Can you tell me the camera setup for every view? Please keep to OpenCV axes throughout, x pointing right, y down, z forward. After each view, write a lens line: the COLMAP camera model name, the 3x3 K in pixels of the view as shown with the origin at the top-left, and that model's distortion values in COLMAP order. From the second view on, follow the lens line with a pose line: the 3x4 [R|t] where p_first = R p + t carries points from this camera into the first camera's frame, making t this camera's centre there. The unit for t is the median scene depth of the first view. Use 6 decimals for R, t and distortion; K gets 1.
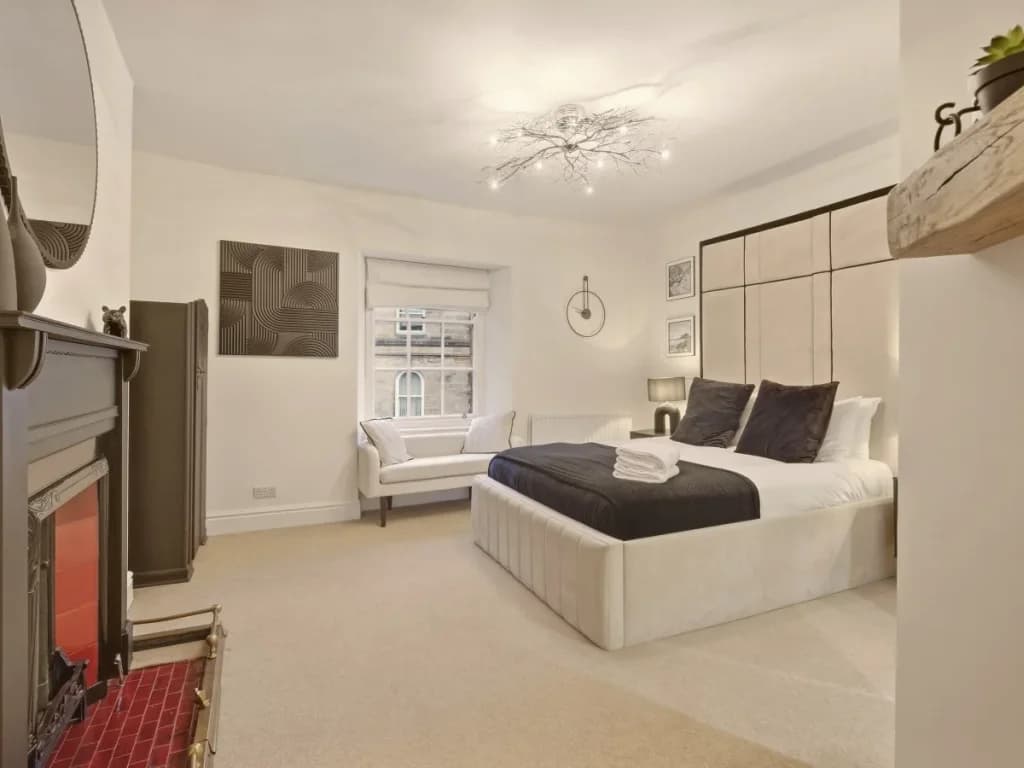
lens RADIAL K [[522.7, 0, 509.9], [0, 522.7, 376.0], [0, 0, 1]] dist [-0.002054, -0.001474]
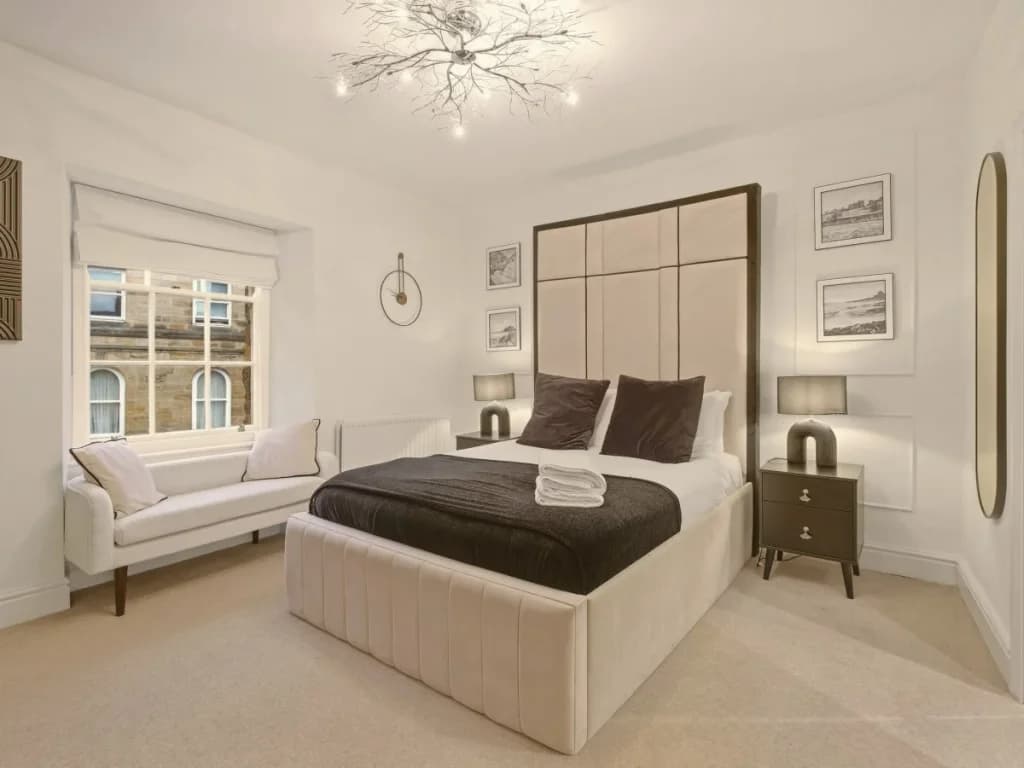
lens RADIAL K [[522.7, 0, 509.9], [0, 522.7, 376.0], [0, 0, 1]] dist [-0.002054, -0.001474]
pose [[0.881776, -0.005591, 0.471635, -0.117295], [0.004208, 0.999983, 0.003988, 0.003491], [-0.471649, -0.001532, 0.881785, 0.220431]]
